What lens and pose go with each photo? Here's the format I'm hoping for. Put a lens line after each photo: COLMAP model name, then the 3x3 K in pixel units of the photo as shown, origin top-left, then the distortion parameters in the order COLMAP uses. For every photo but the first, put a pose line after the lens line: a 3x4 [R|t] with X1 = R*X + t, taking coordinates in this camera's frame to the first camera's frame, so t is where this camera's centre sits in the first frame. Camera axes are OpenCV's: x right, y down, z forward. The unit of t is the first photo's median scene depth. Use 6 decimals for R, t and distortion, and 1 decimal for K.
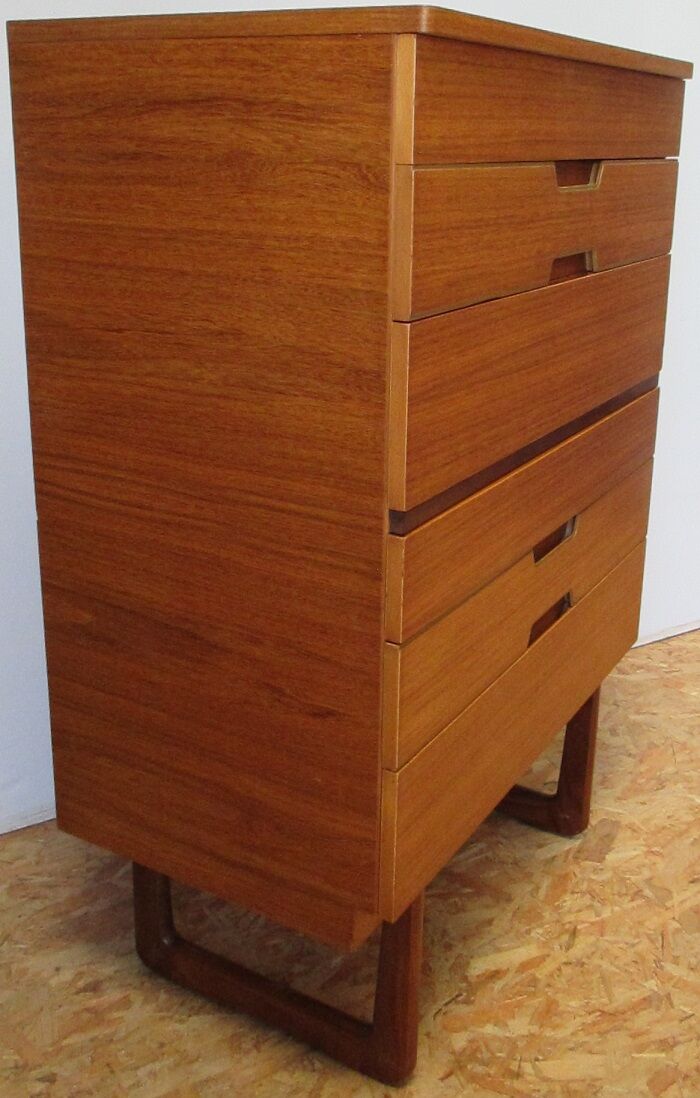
lens RADIAL K [[1126.4, 0, 352.9], [0, 1126.4, 454.1], [0, 0, 1]] dist [-0.009663, -0.017173]
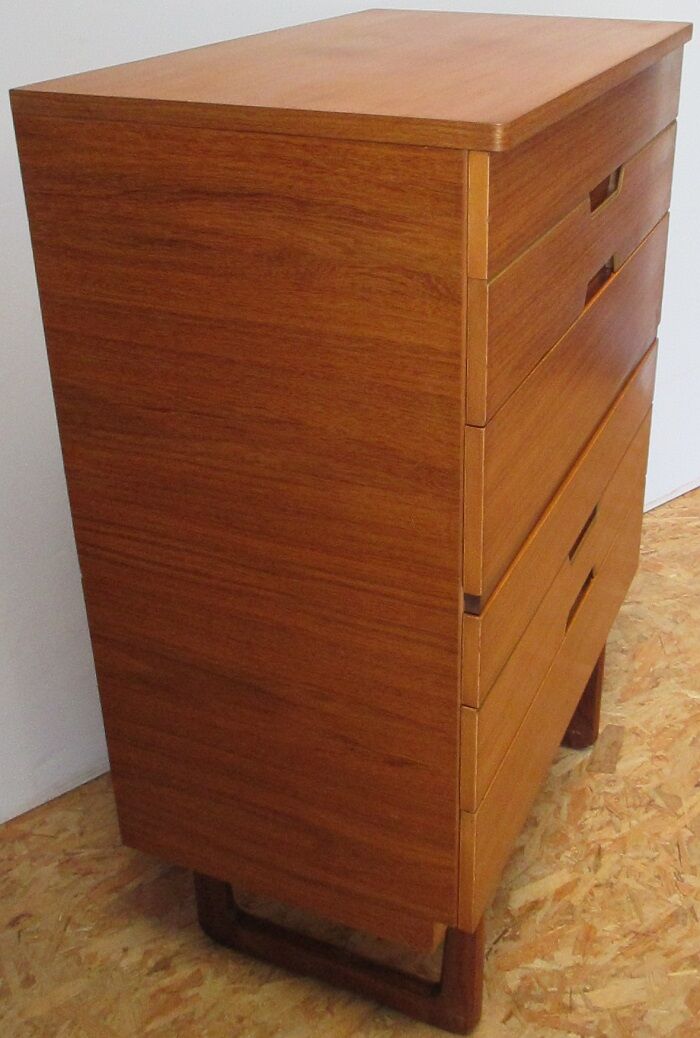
lens RADIAL K [[1112.3, 0, 384.7], [0, 1112.3, 402.1], [0, 0, 1]] dist [-0.009055, -0.029017]
pose [[0.992085, -0.077467, 0.098829, -0.112148], [0.061708, 0.986207, 0.153582, -0.249889], [-0.109364, -0.146268, 0.983181, 0.041980]]
